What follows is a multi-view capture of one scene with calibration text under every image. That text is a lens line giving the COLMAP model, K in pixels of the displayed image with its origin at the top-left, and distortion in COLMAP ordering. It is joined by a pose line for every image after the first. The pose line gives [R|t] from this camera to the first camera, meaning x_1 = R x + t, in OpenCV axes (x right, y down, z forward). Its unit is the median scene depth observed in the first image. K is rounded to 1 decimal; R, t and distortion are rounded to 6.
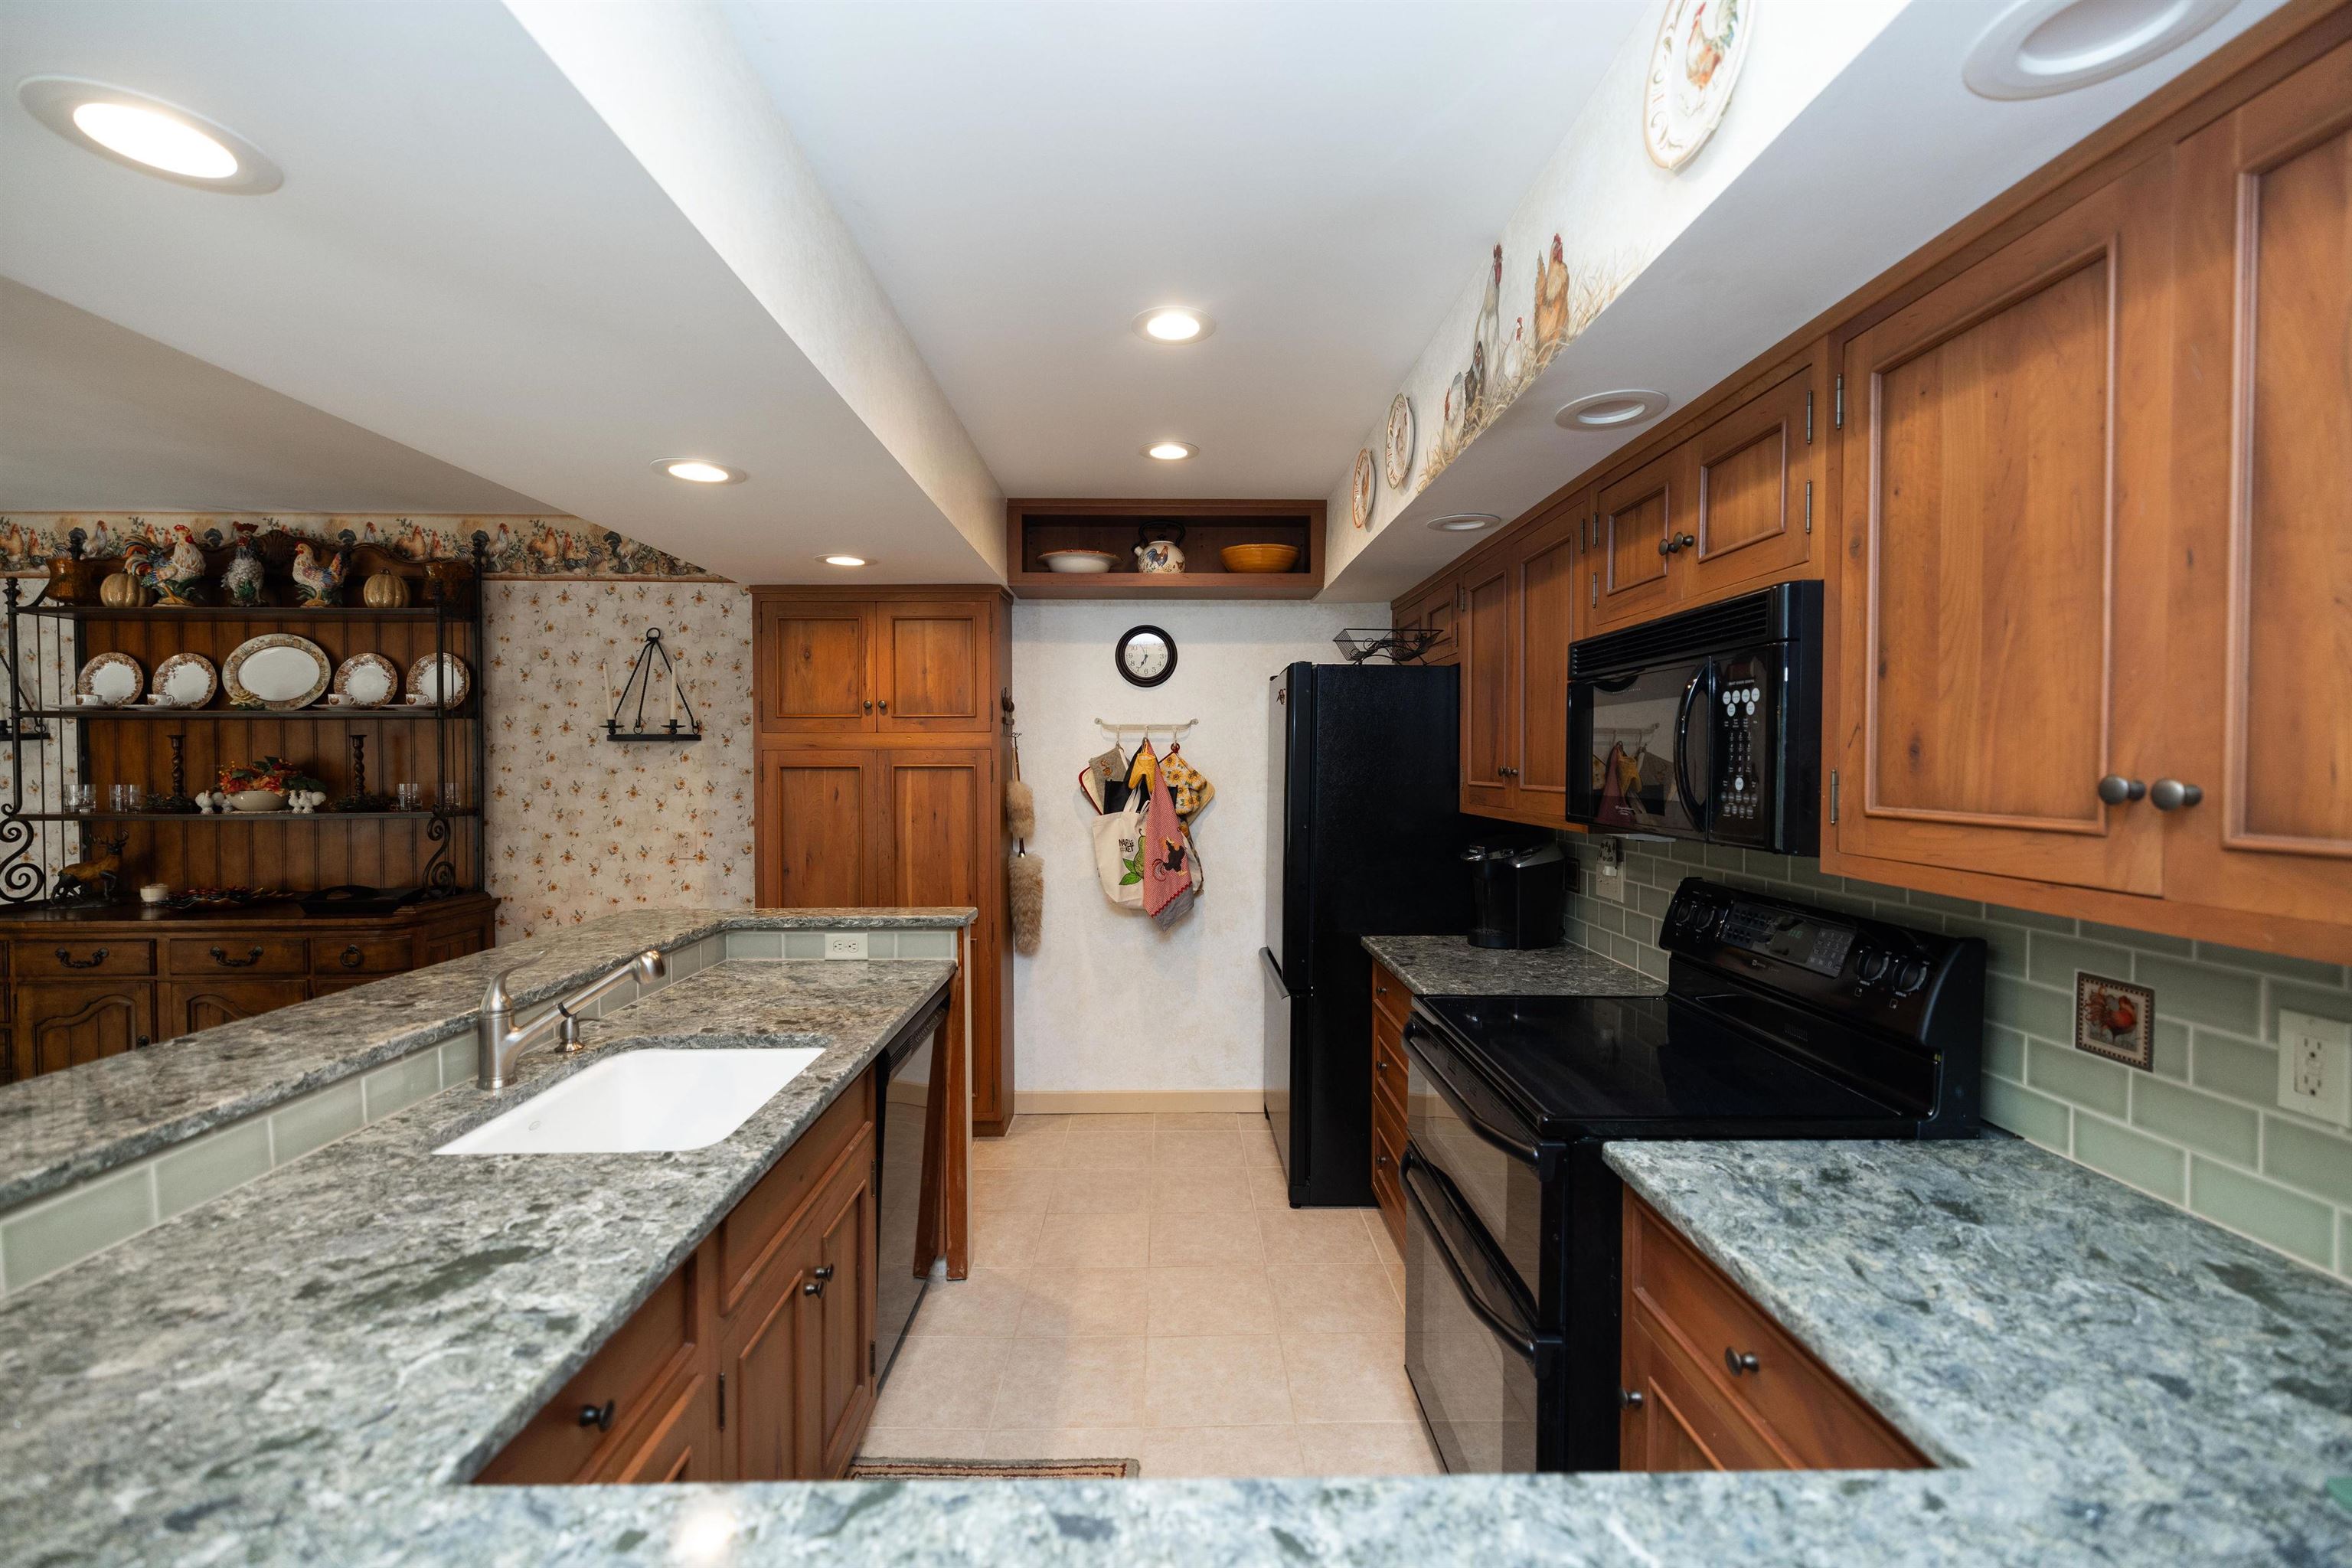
lens RADIAL K [[975.9, 0, 1181.3], [0, 975.9, 779.5], [0, 0, 1]] dist [0.001944, -0.000318]
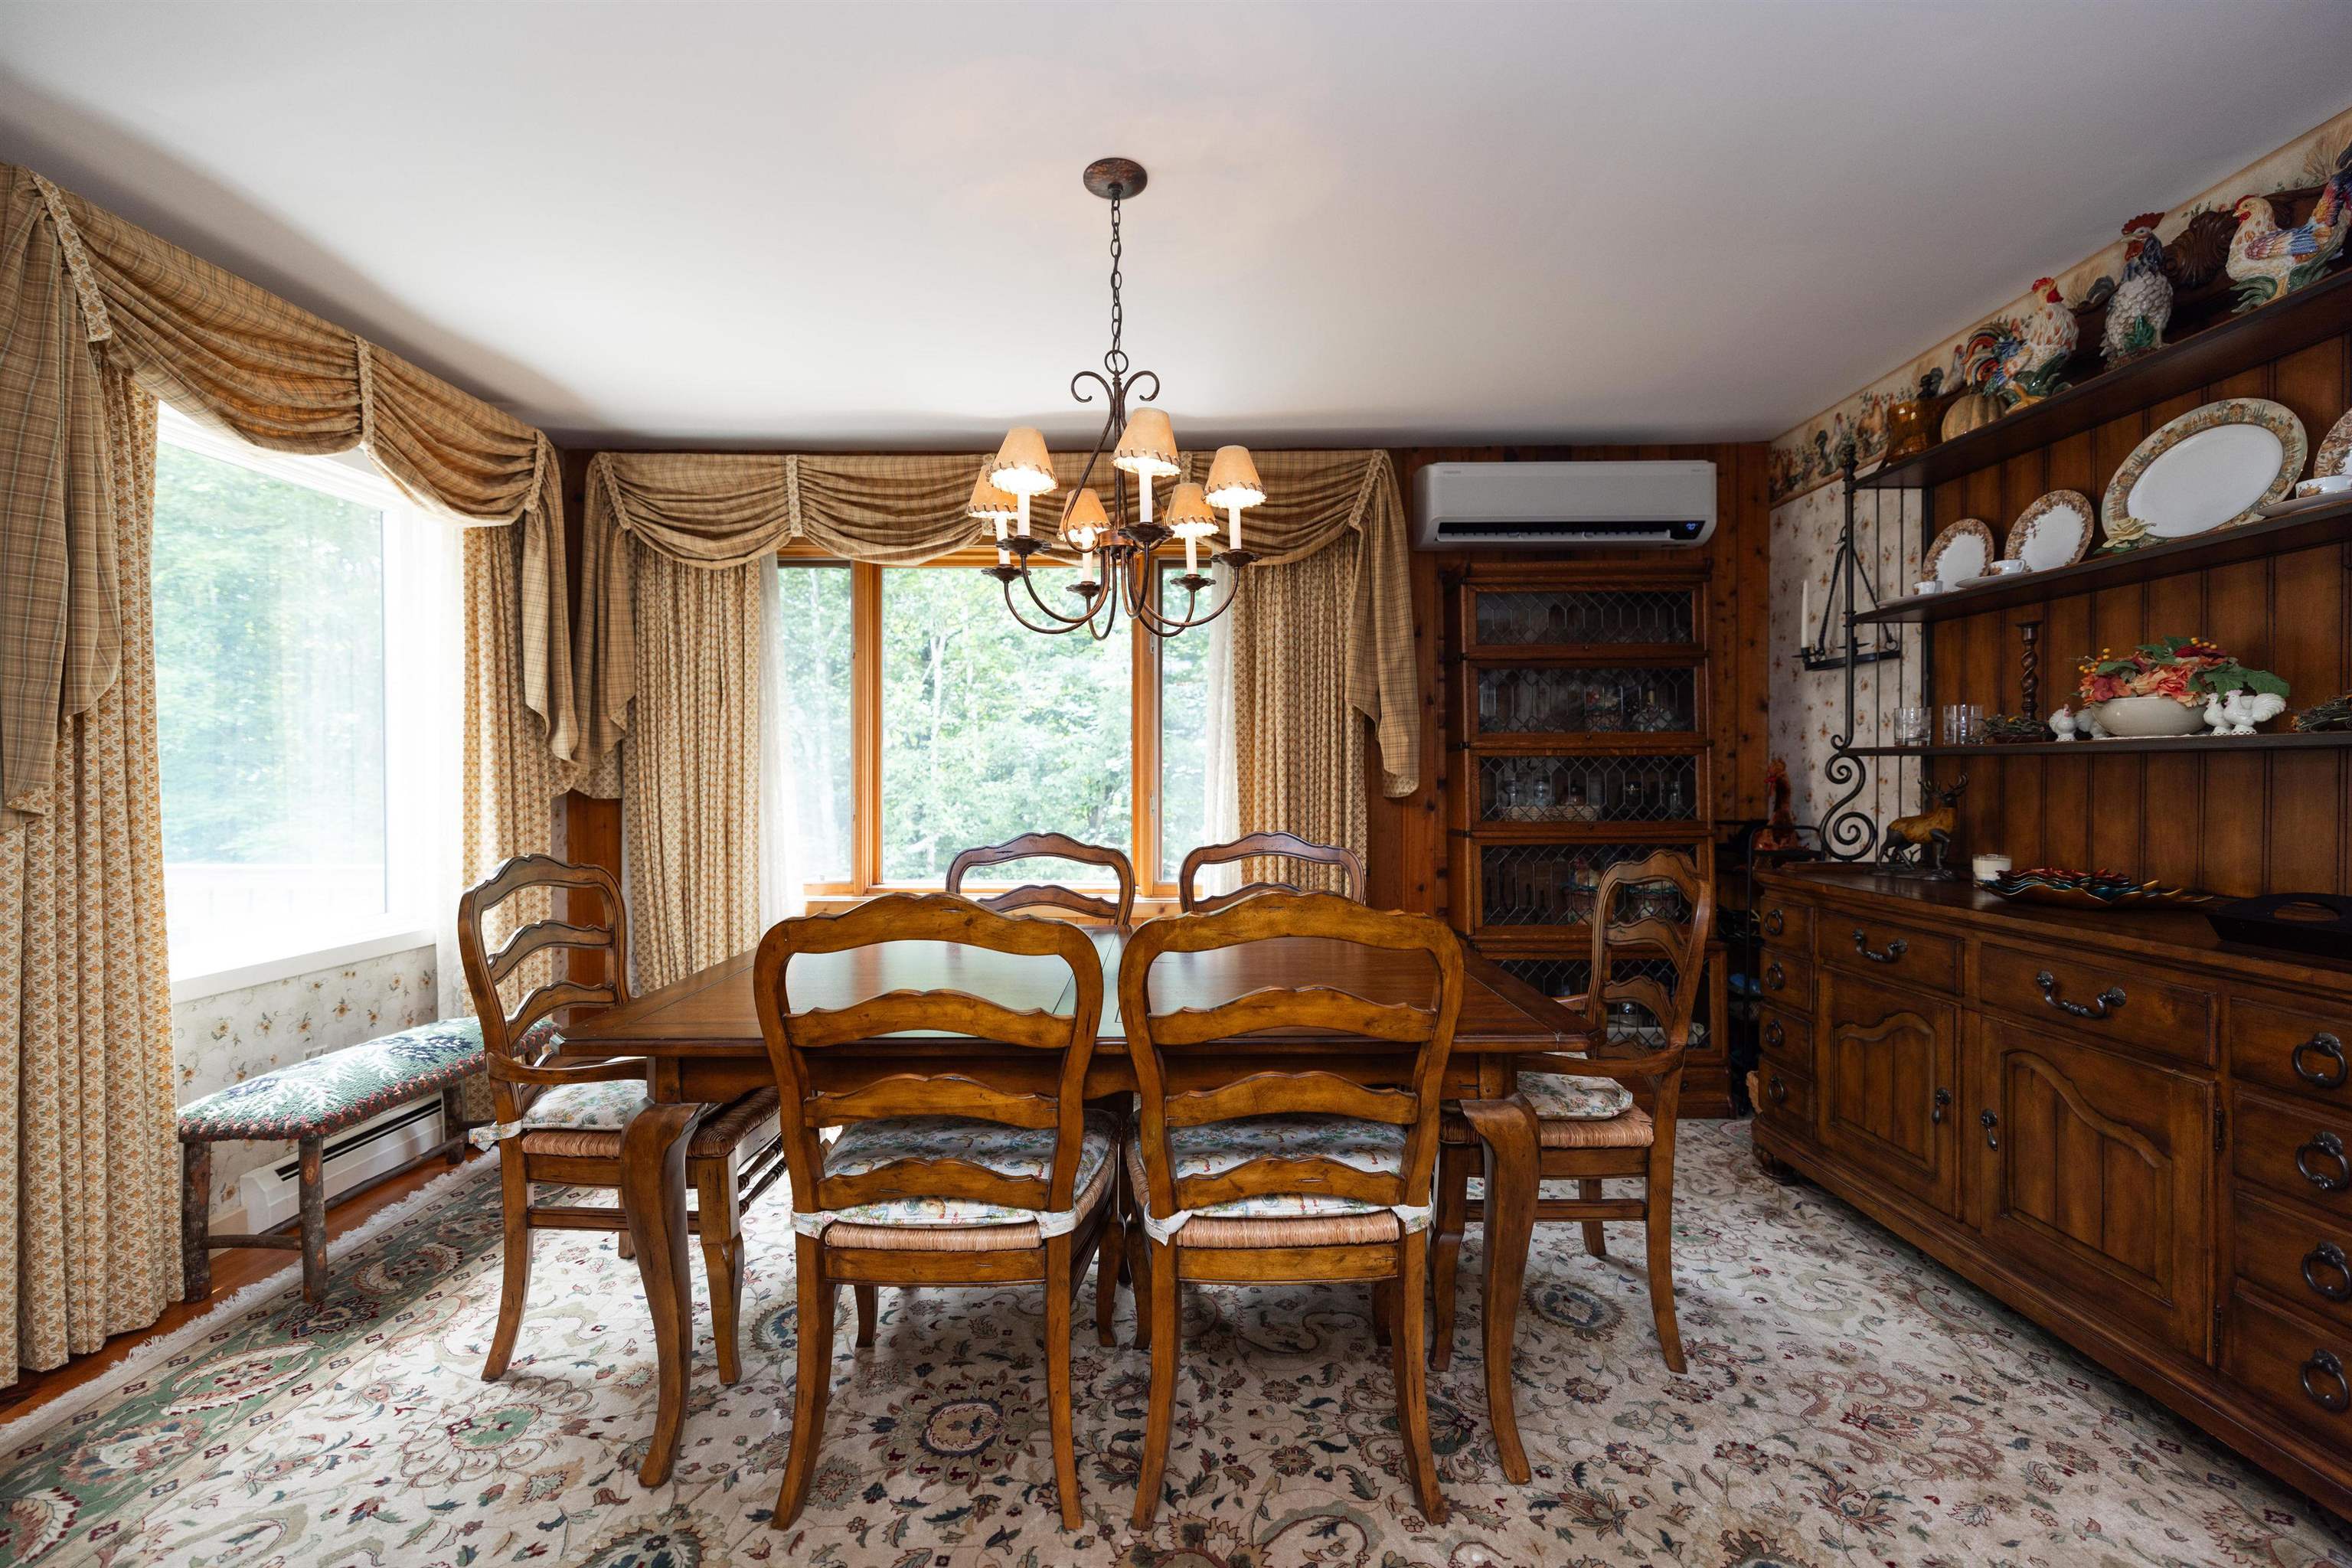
lens RADIAL K [[975.9, 0, 1181.3], [0, 975.9, 779.5], [0, 0, 1]] dist [0.001944, -0.000318]
pose [[-0.034301, 0.009900, -0.999362, -0.371781], [-0.017147, 0.999798, 0.010493, 0.058067], [0.999264, 0.017495, -0.034125, 0.468644]]
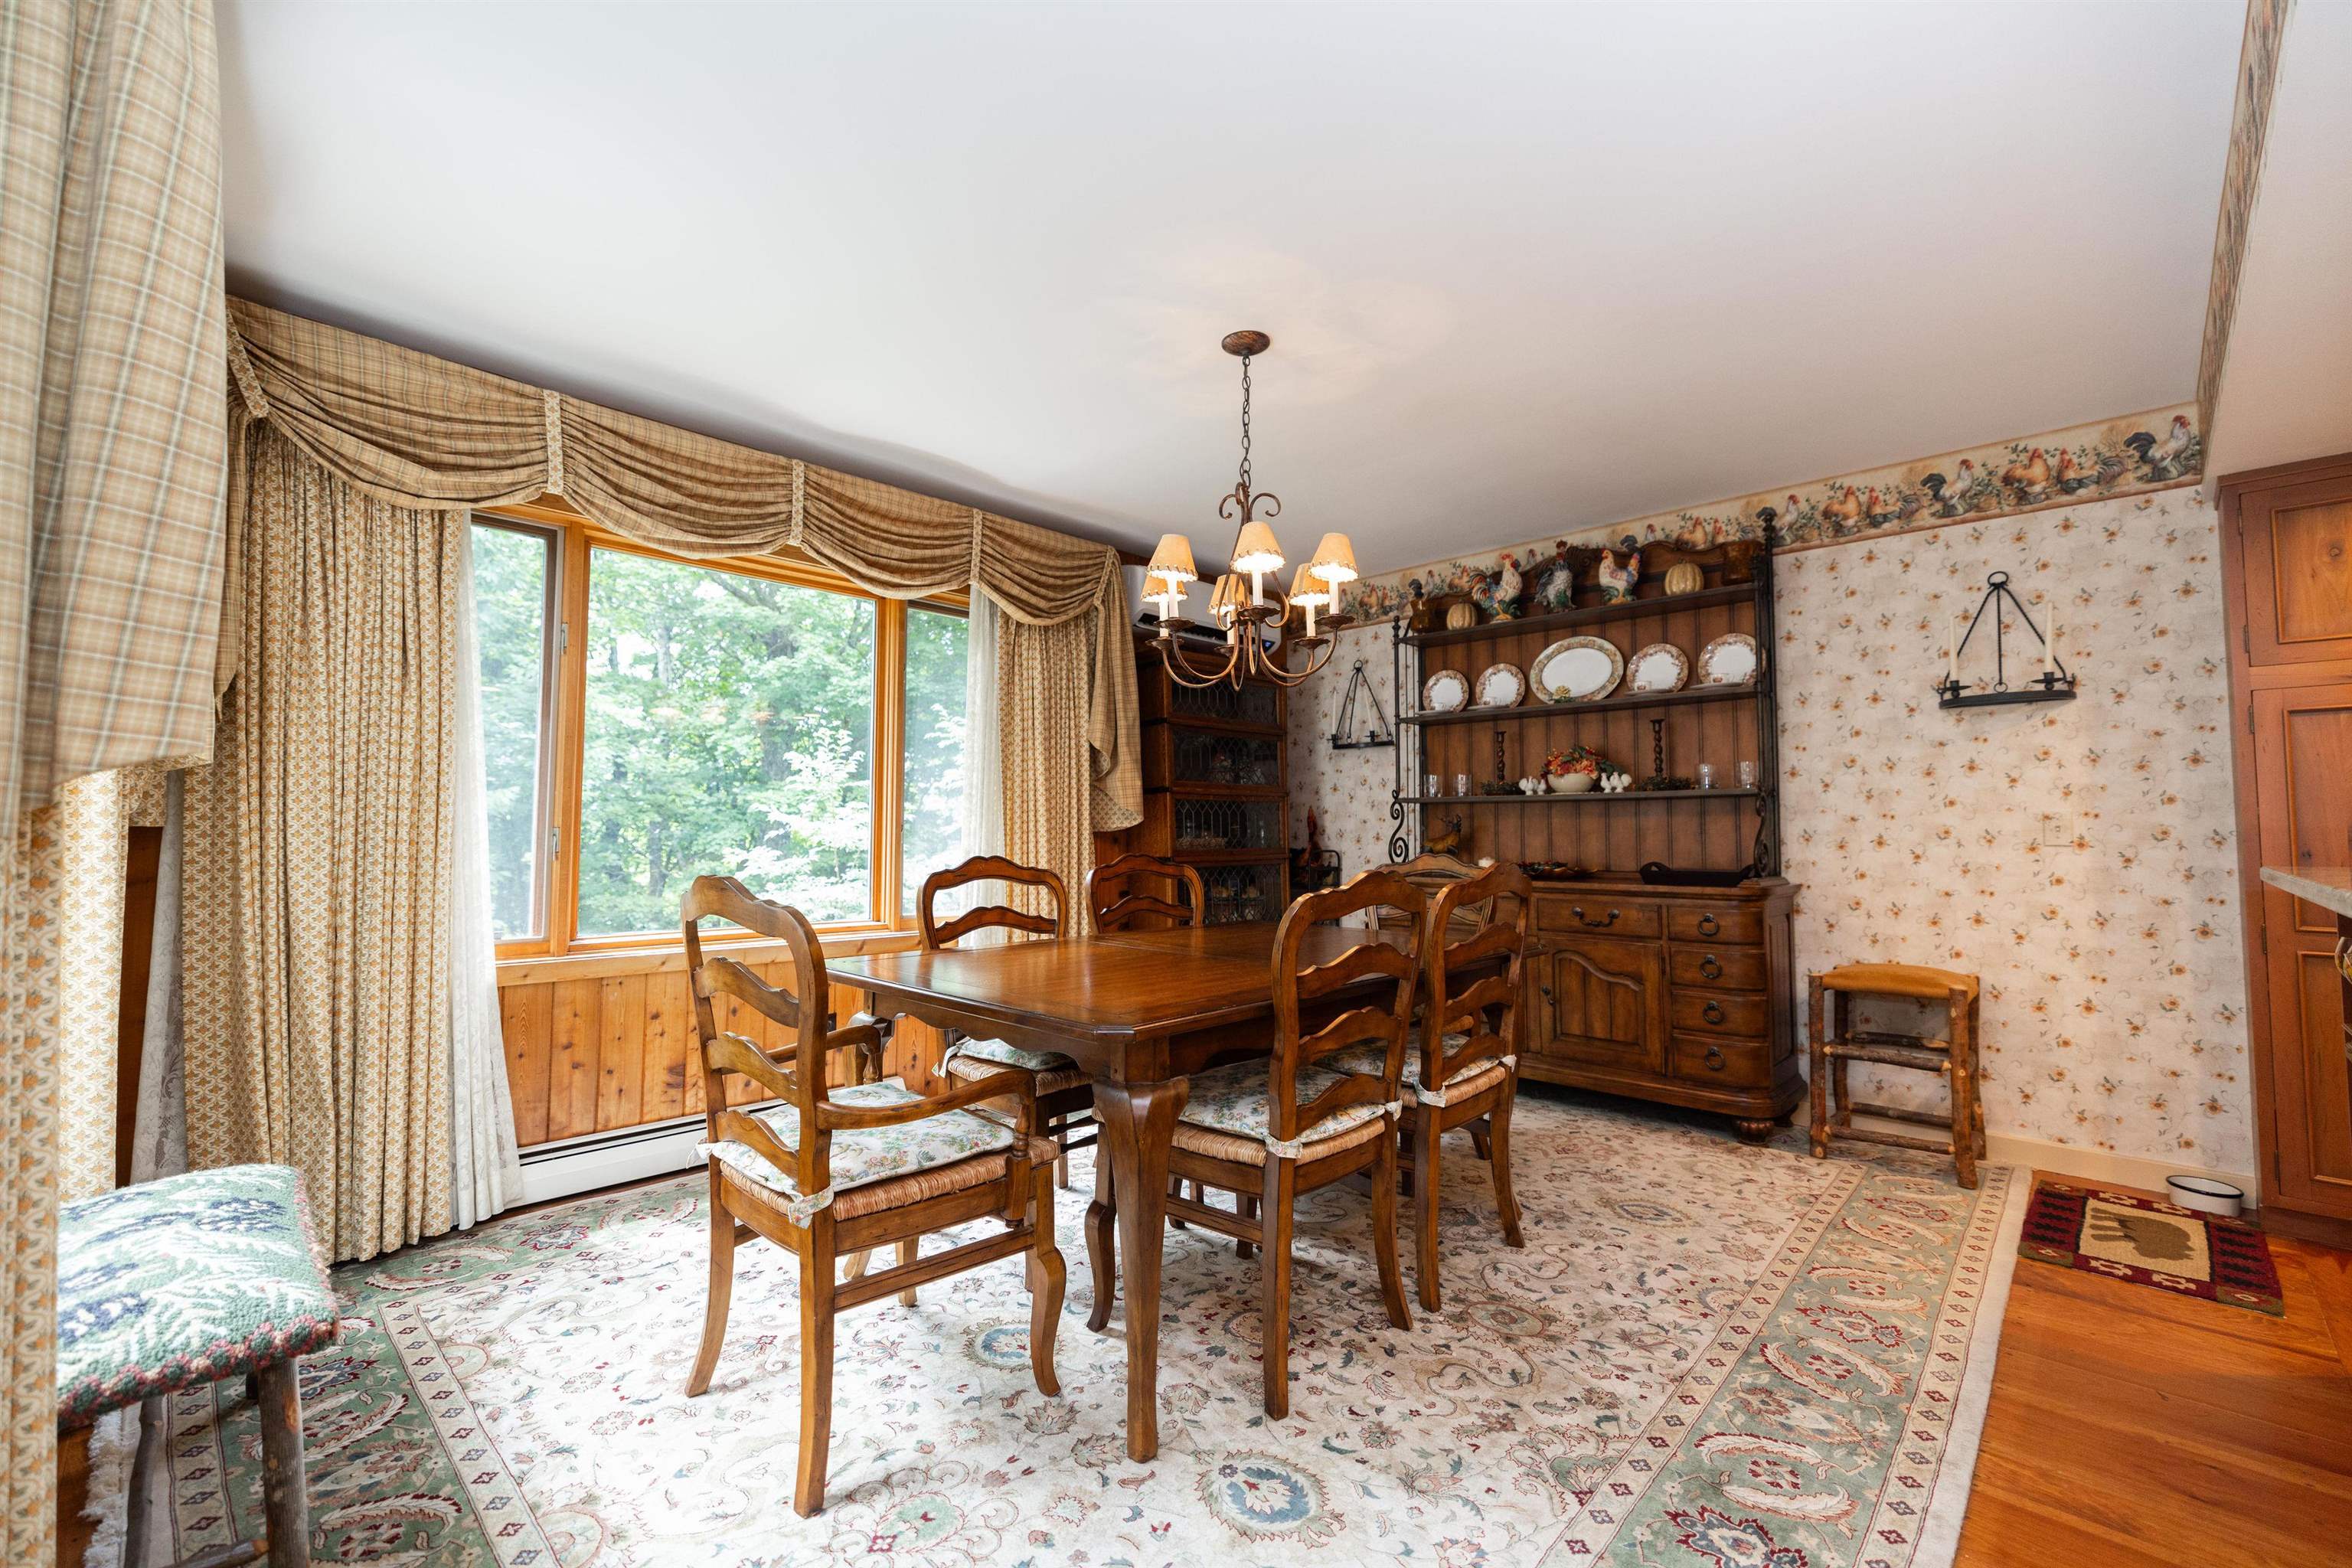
lens RADIAL K [[975.9, 0, 1181.3], [0, 975.9, 779.5], [0, 0, 1]] dist [0.001944, -0.000318]
pose [[0.698606, -0.037105, -0.714544, -0.448856], [-0.017132, 0.997501, -0.068549, 0.097800], [0.715302, 0.060130, 0.696224, -0.089364]]
